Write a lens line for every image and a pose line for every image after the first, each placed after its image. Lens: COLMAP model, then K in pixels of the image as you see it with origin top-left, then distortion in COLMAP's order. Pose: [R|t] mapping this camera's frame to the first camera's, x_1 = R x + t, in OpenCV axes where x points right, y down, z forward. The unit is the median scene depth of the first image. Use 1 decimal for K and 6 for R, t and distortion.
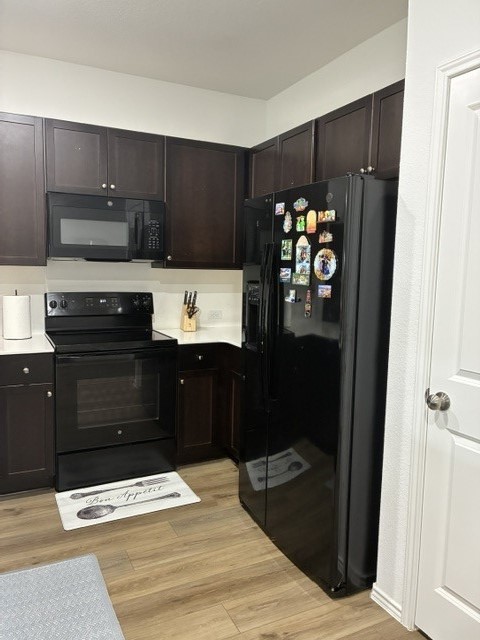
lens RADIAL K [[497.7, 0, 240.0], [0, 497.7, 320.0], [0, 0, 1]] dist [0.087008, -0.069861]
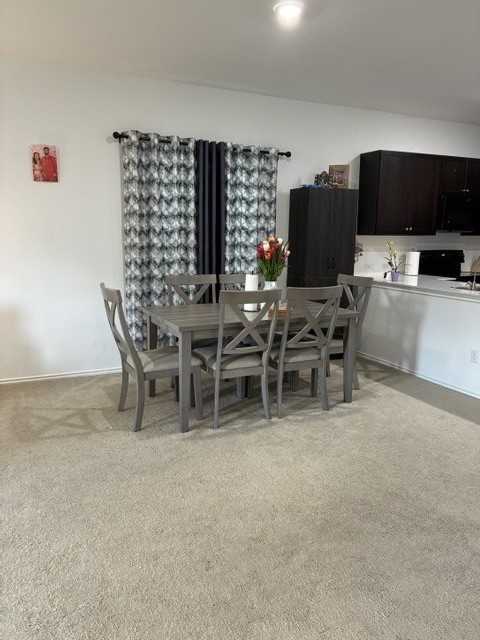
lens RADIAL K [[497.7, 0, 240.0], [0, 497.7, 320.0], [0, 0, 1]] dist [0.087008, -0.069861]
pose [[0.999922, -0.012004, -0.003337, -0.988061], [0.012137, 0.998990, 0.043264, 0.107125], [0.002814, -0.043301, 0.999058, -0.805520]]
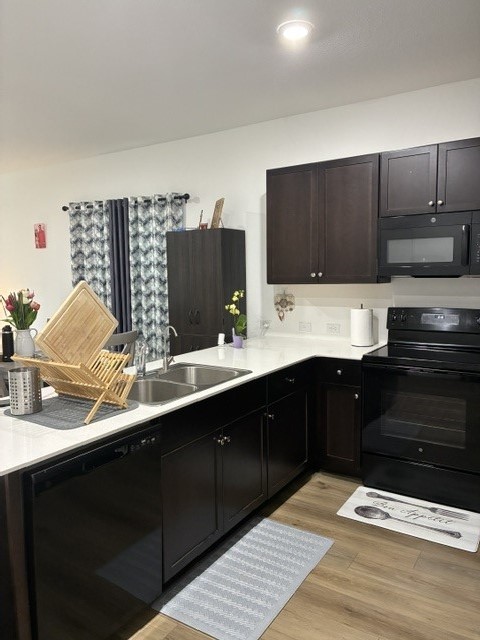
lens RADIAL K [[497.7, 0, 240.0], [0, 497.7, 320.0], [0, 0, 1]] dist [0.087008, -0.069861]
pose [[0.513703, 0.057663, -0.856028, 0.458477], [-0.072767, 0.997072, 0.023496, -0.033065], [0.854877, 0.050221, 0.516395, 0.183653]]
